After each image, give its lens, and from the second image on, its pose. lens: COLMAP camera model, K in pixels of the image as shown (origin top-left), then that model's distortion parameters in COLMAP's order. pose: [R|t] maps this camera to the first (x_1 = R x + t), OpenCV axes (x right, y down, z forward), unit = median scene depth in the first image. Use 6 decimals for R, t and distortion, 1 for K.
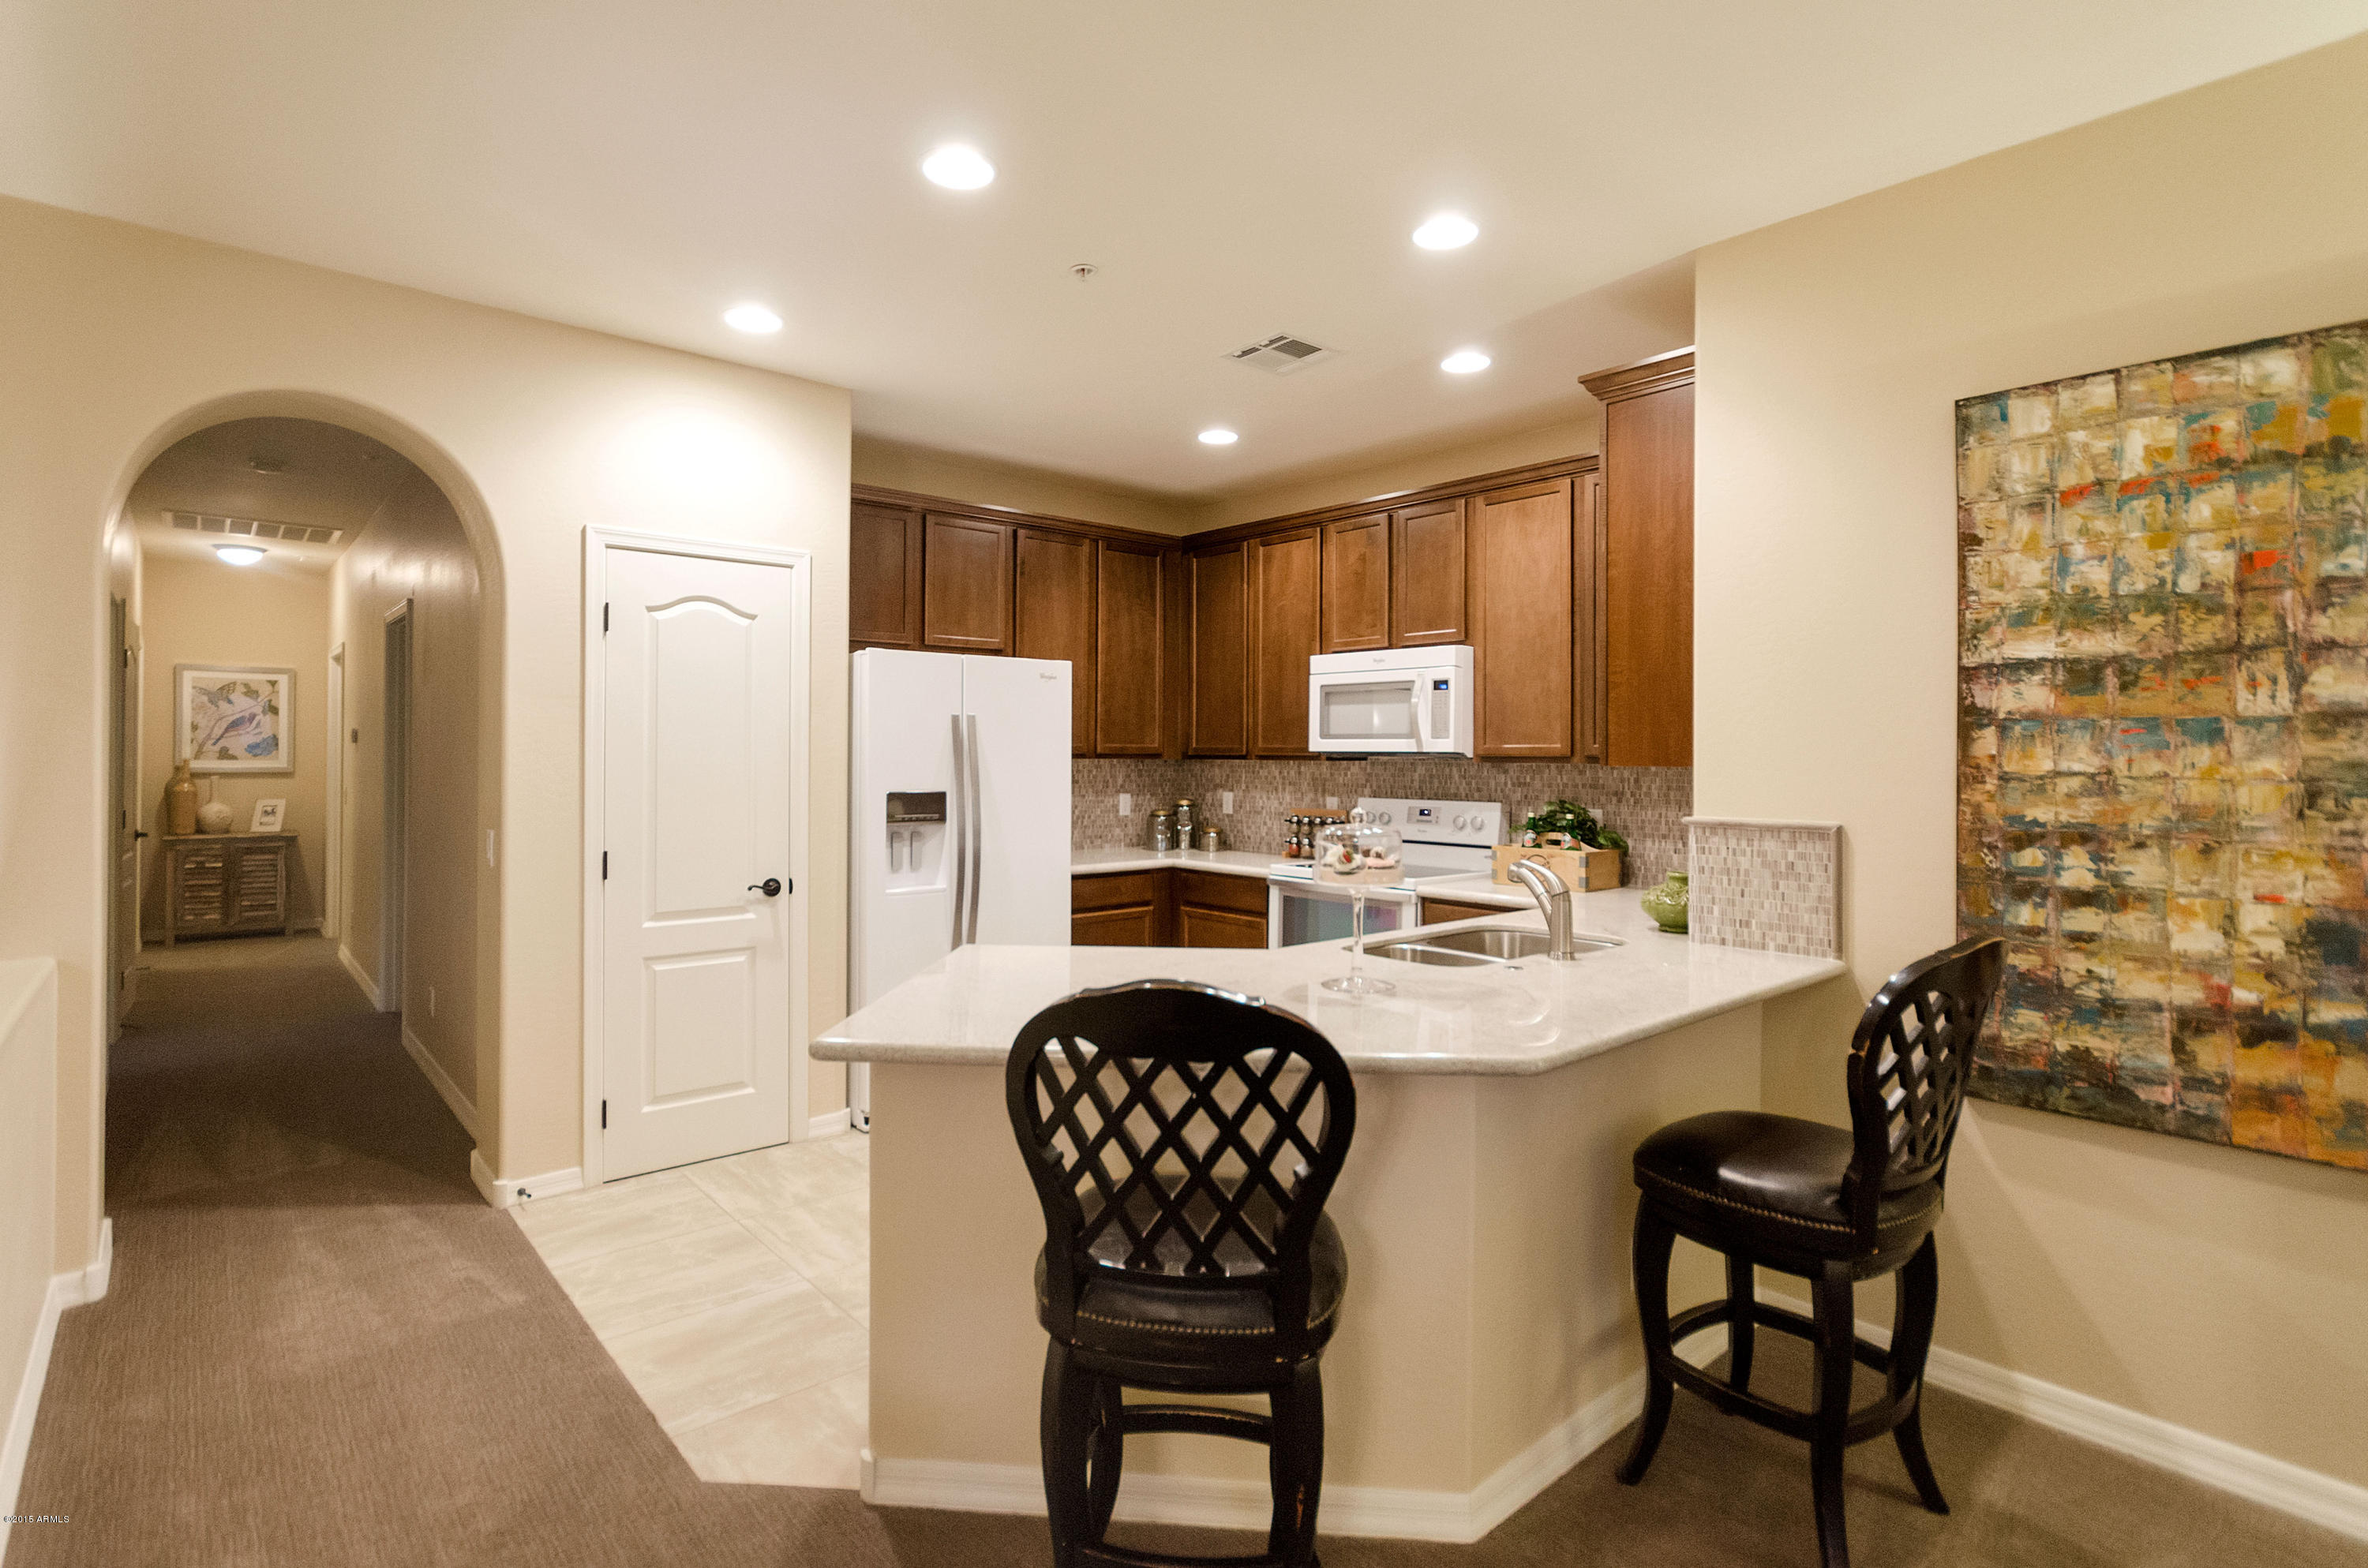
lens RADIAL K [[1159.0, 0, 1182.0], [0, 1159.0, 753.4], [0, 0, 1]] dist [-0.005888, 0.000189]
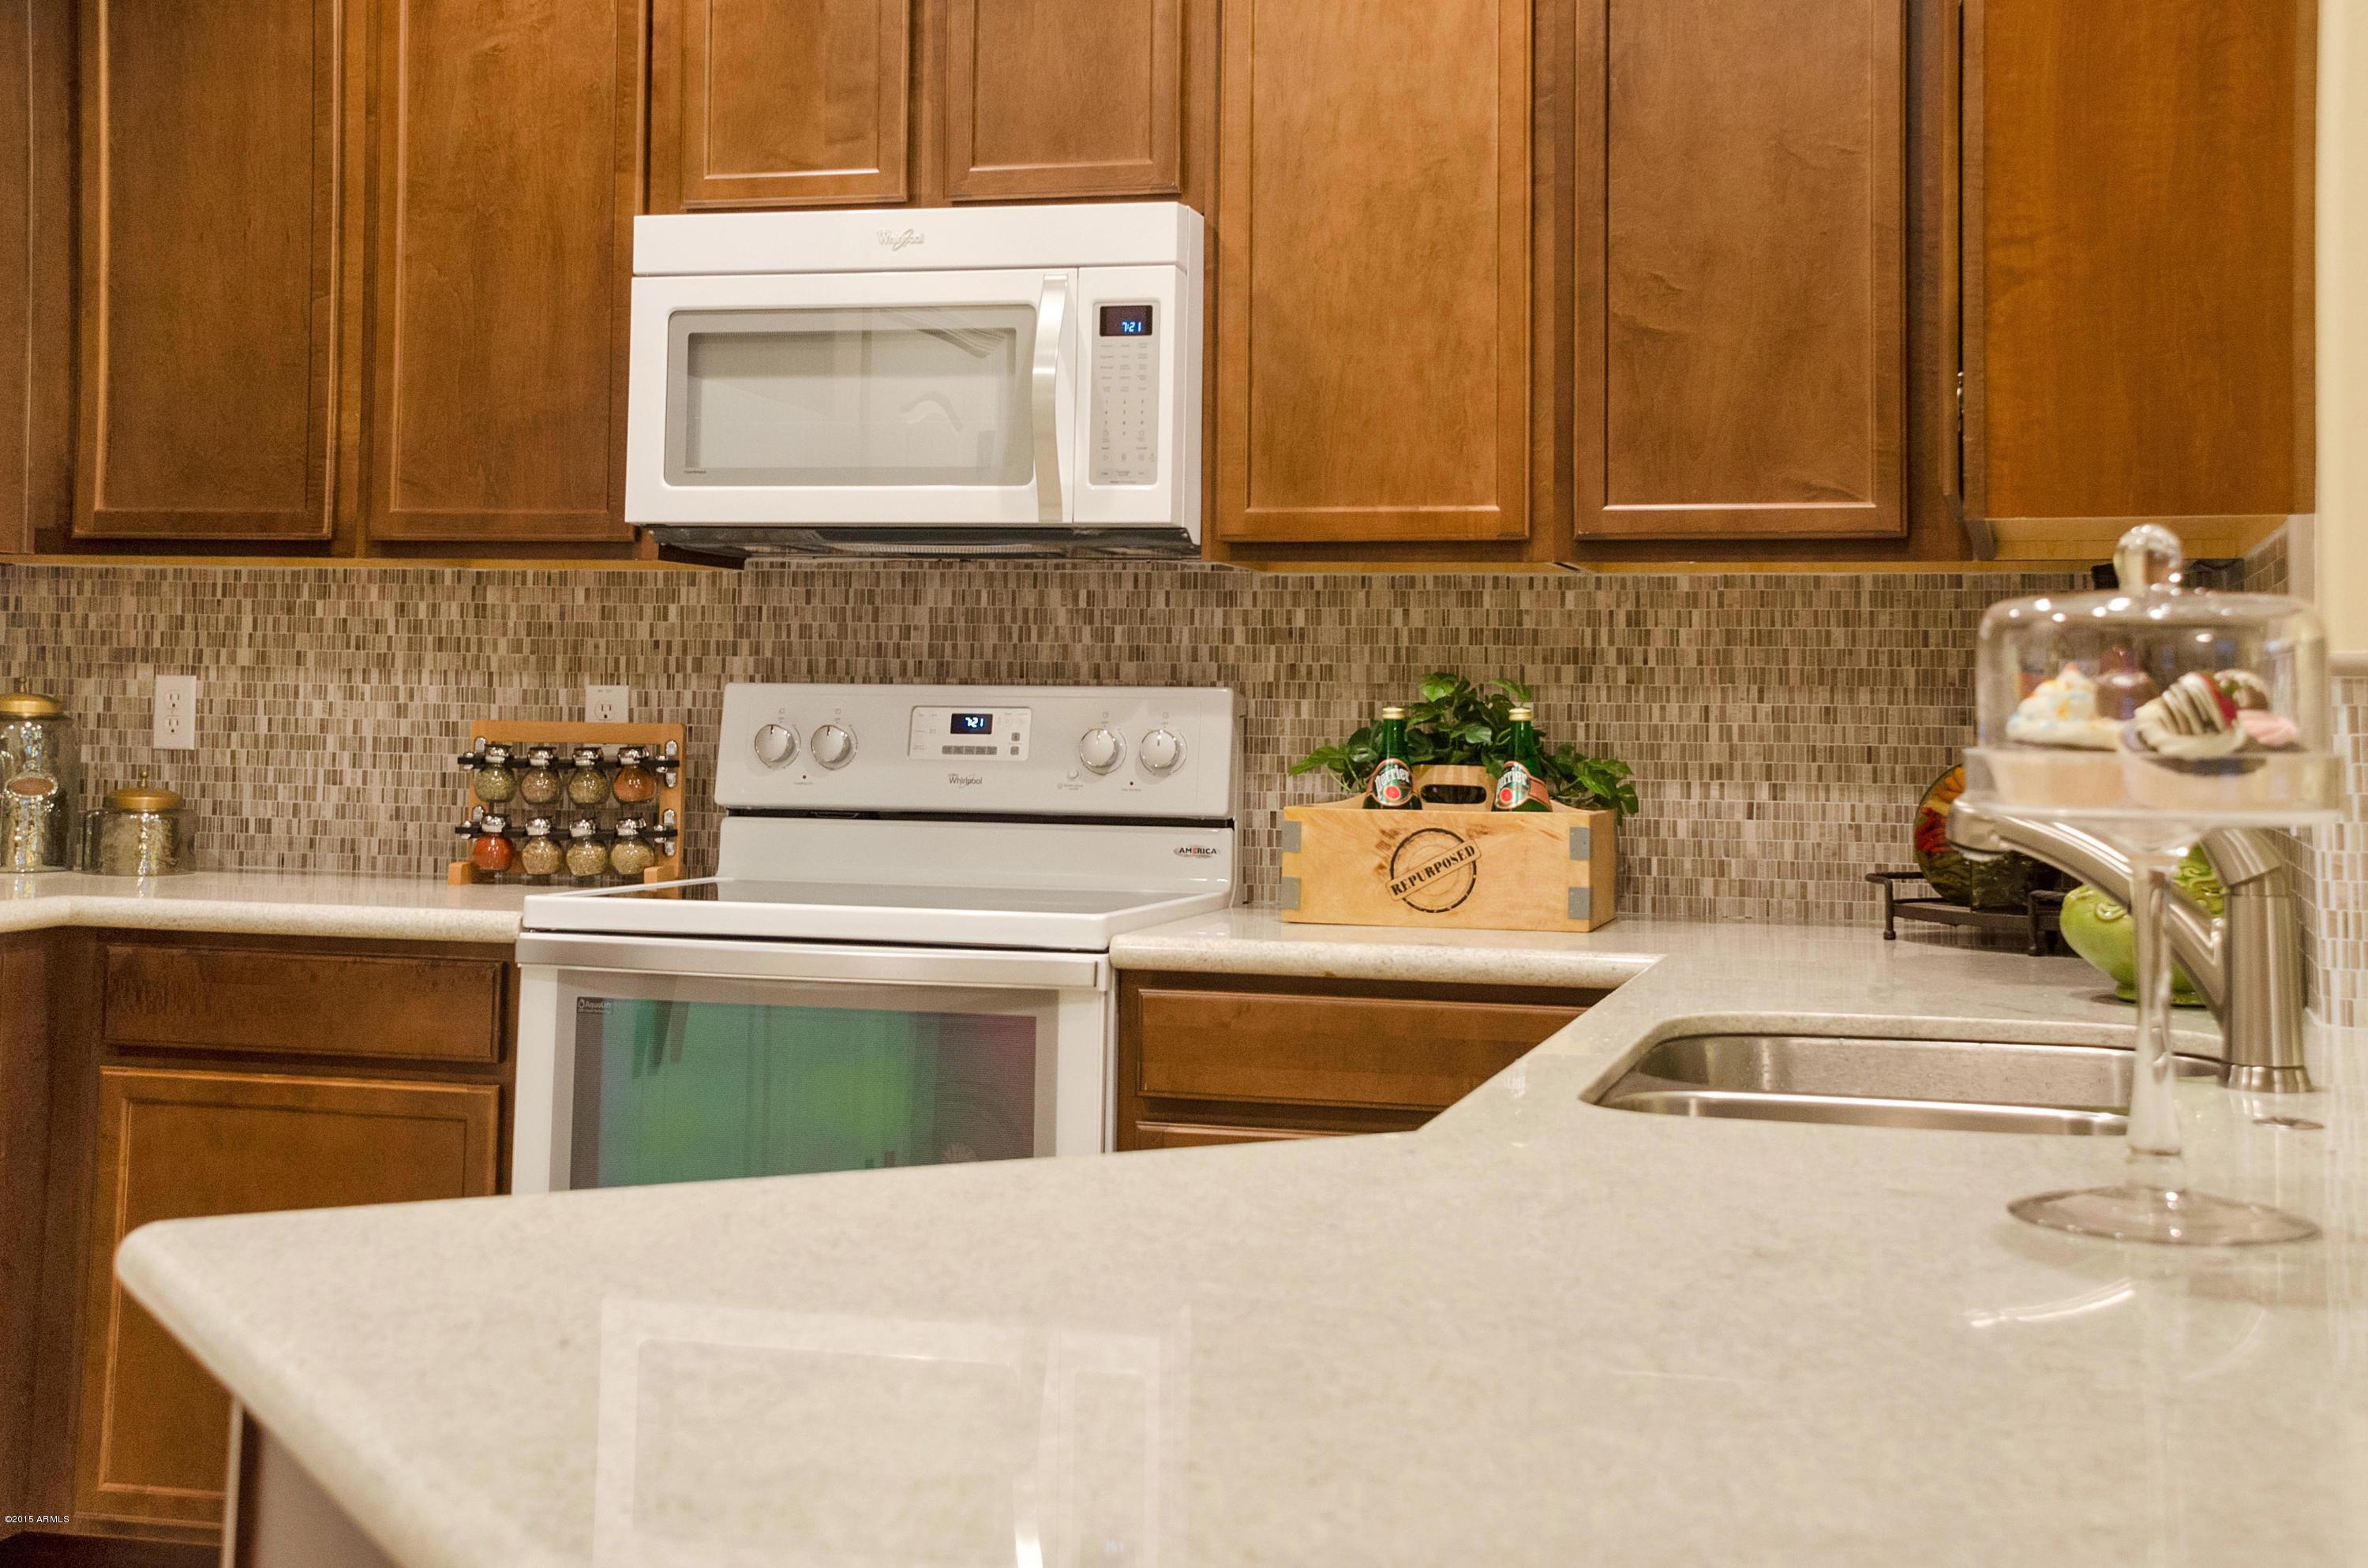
lens RADIAL K [[2769.0, 0, 1187.0], [0, 2769.0, 579.2], [0, 0, 1]] dist [0.124658, 0.002935]
pose [[0.830697, 0.034084, 0.555680, -0.195690], [-0.012511, 0.999015, -0.042574, 0.047468], [-0.556584, 0.028415, 0.830305, 0.341747]]
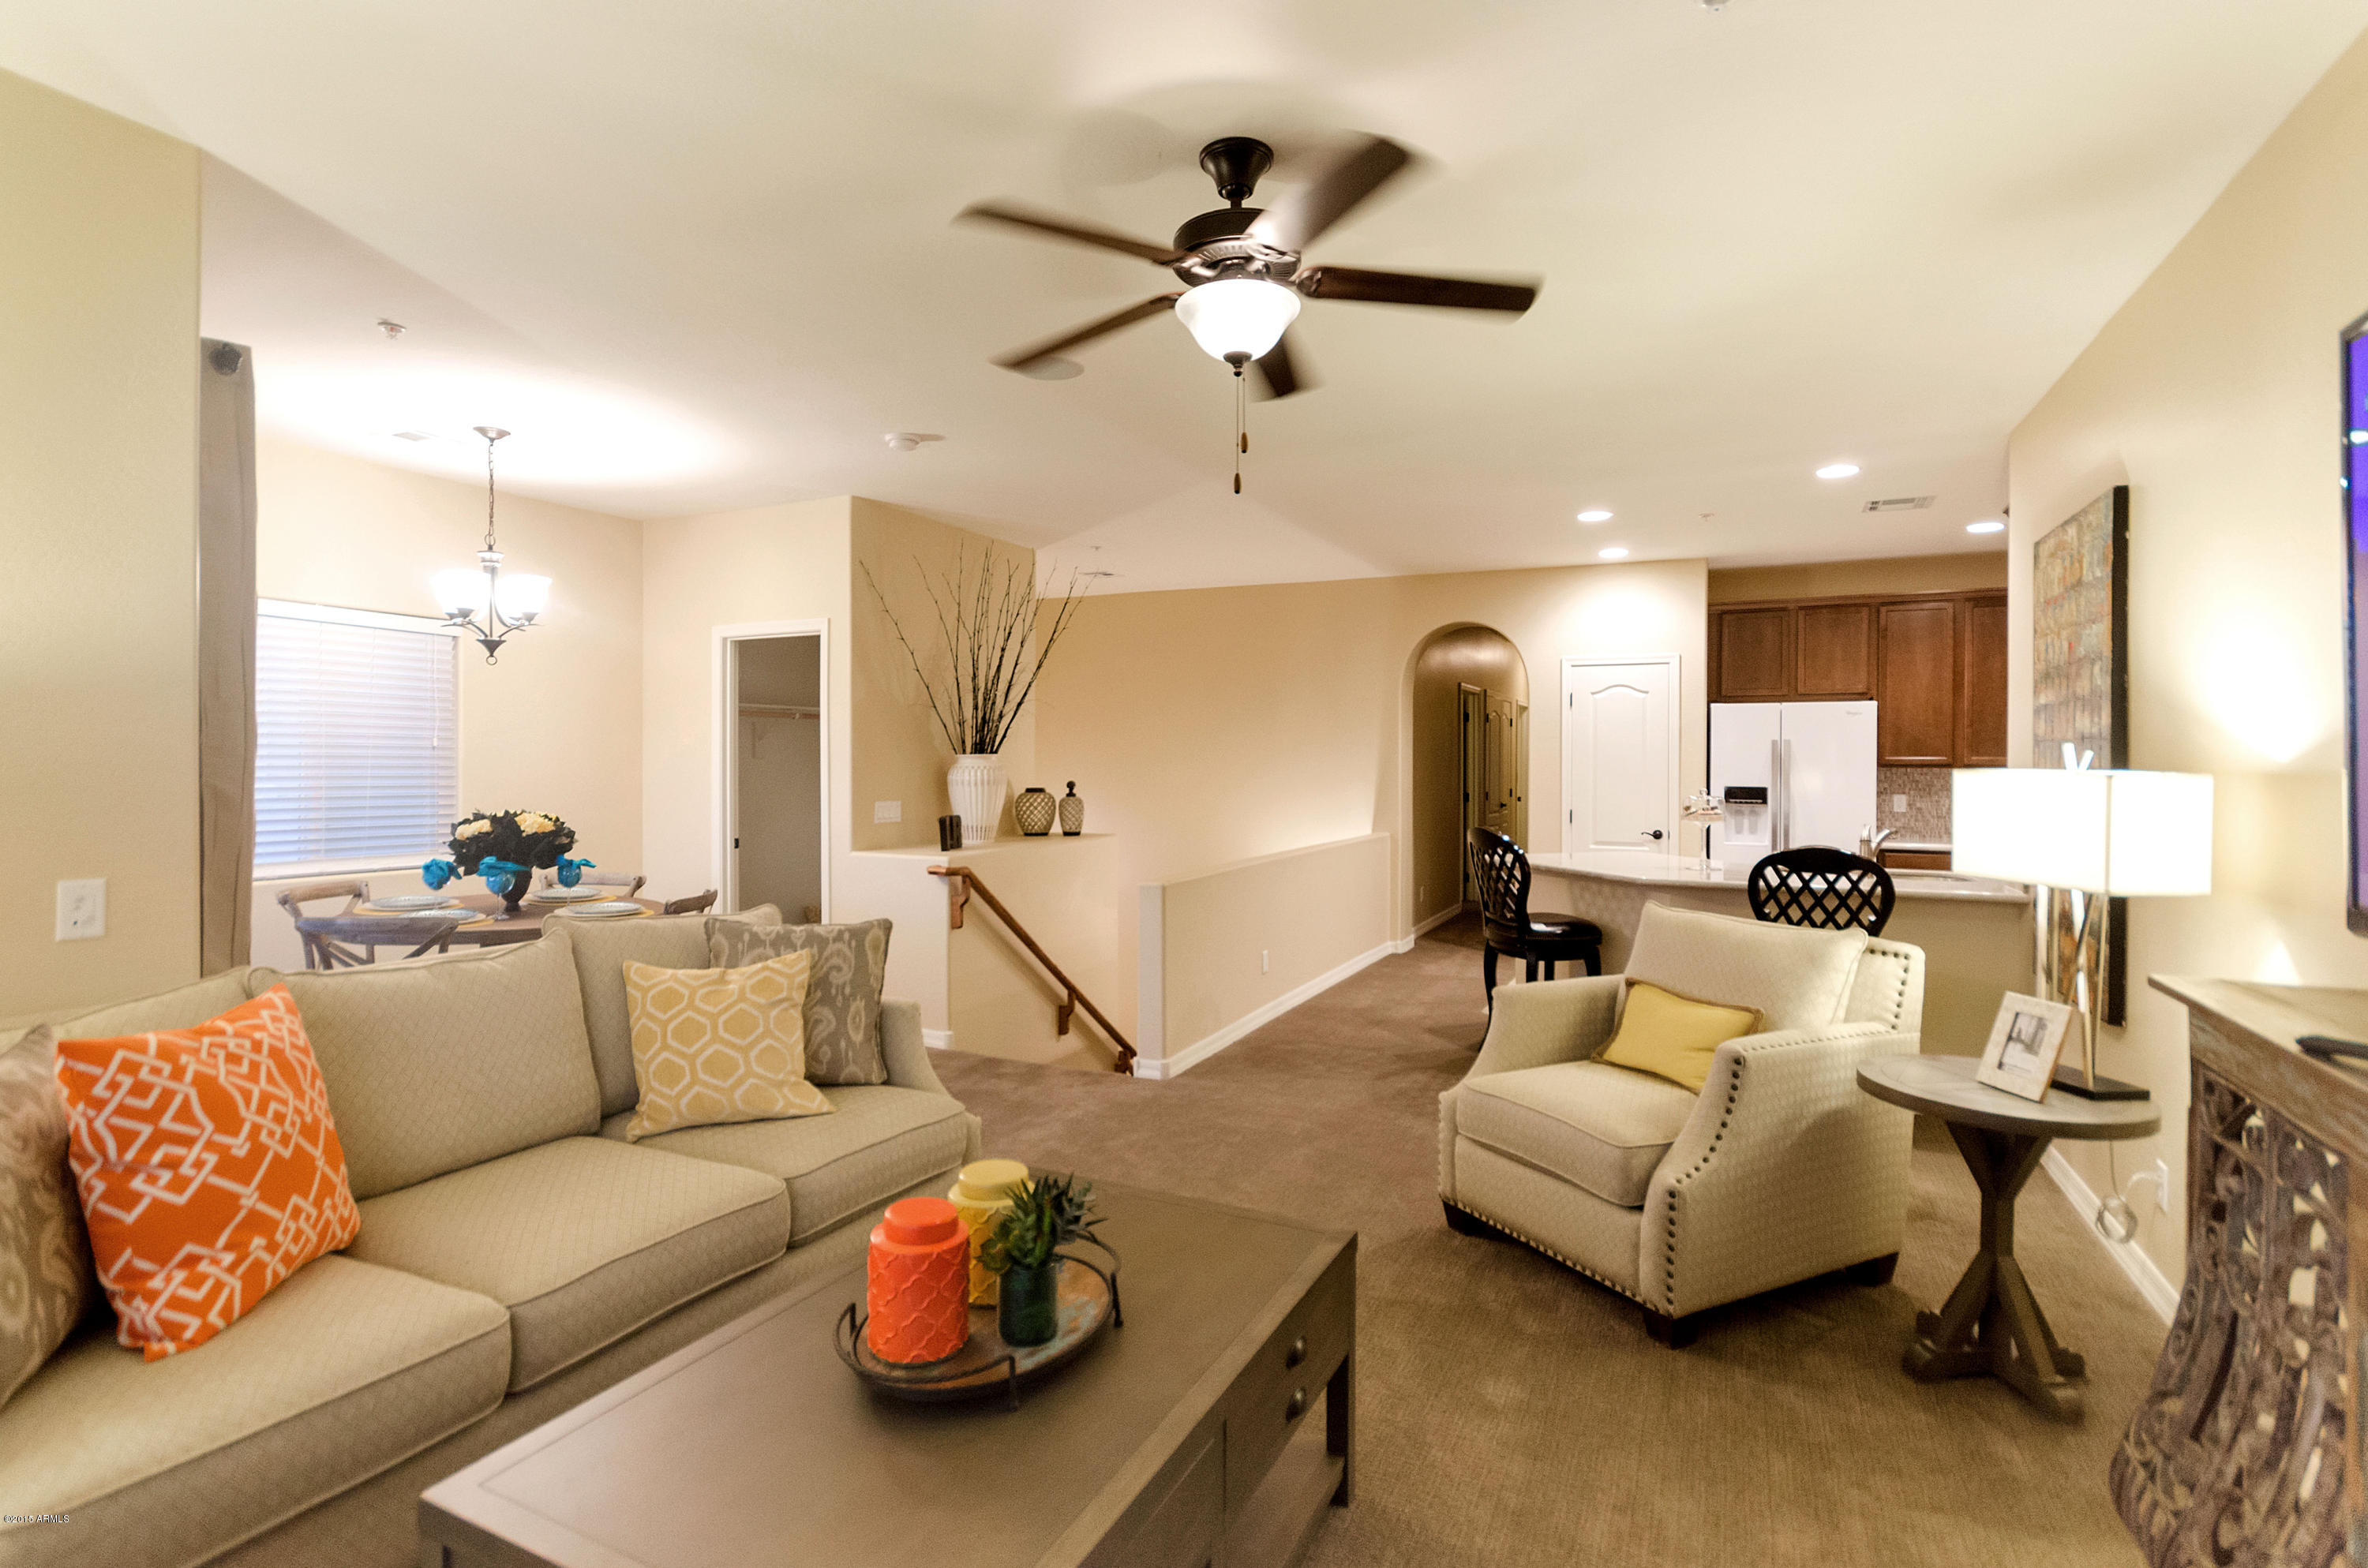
lens RADIAL K [[1159.0, 0, 1182.0], [0, 1159.0, 753.4], [0, 0, 1]] dist [-0.005888, 0.000189]
pose [[0.399530, -0.008934, -0.916677, 0.938422], [-0.002927, 0.999935, -0.011021, 0.005882], [0.916715, 0.007086, 0.399478, -0.406061]]
